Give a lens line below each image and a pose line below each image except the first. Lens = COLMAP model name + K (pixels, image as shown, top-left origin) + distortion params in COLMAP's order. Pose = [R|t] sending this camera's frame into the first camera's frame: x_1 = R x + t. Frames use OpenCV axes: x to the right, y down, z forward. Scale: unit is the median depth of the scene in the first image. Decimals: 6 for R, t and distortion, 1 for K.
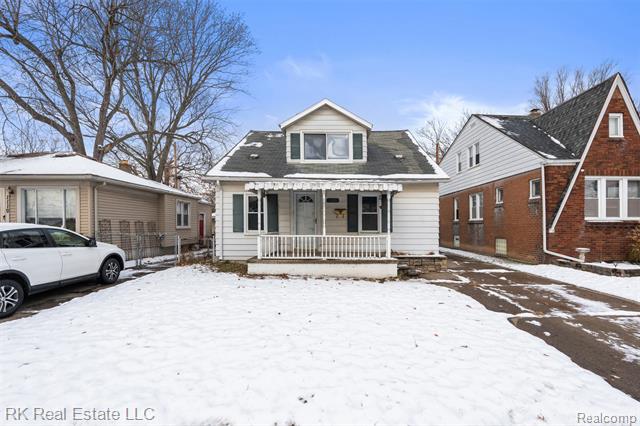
lens RADIAL K [[293.2, 0, 333.6], [0, 293.2, 228.1], [0, 0, 1]] dist [-0.000973, 0.000075]
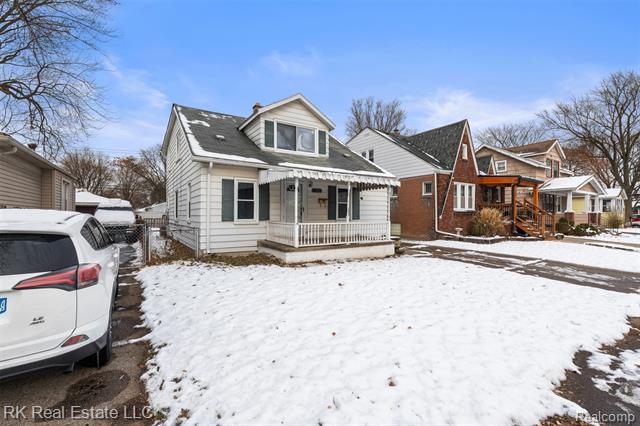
lens RADIAL K [[281.3, 0, 320.0], [0, 281.3, 213.0], [0, 0, 1]] dist [-0.001117, -0.000099]
pose [[0.846579, -0.000216, 0.532263, -0.542425], [0.006683, 0.999925, -0.010224, -0.001097], [-0.532221, 0.012212, 0.846518, 0.116760]]
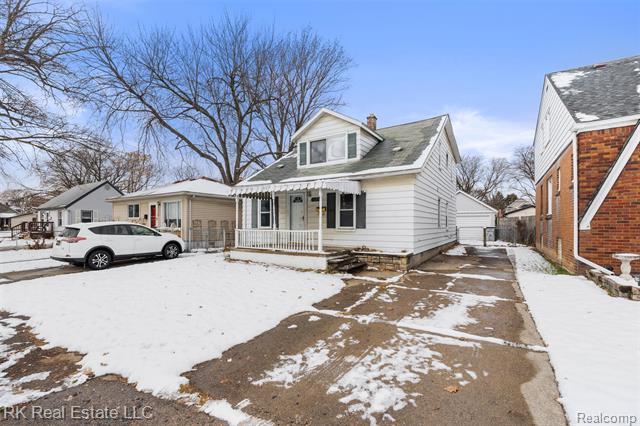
lens RADIAL K [[284.9, 0, 319.3], [0, 284.9, 225.2], [0, 0, 1]] dist [0.000537, 0.000063]
pose [[0.838625, -0.002834, -0.544702, 0.588433], [-0.001775, 0.999967, -0.007937, 0.011302], [0.544707, 0.007623, 0.838592, 0.105840]]
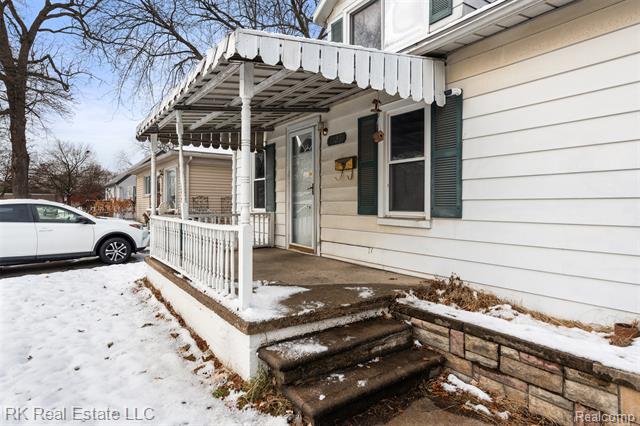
lens RADIAL K [[361.2, 0, 320.1], [0, 361.2, 203.9], [0, 0, 1]] dist [-0.001743, -0.000713]
pose [[0.576924, -0.003643, -0.816789, 0.406917], [-0.006941, 0.999932, -0.009362, 0.004182], [0.816768, 0.011070, 0.576860, 0.675292]]
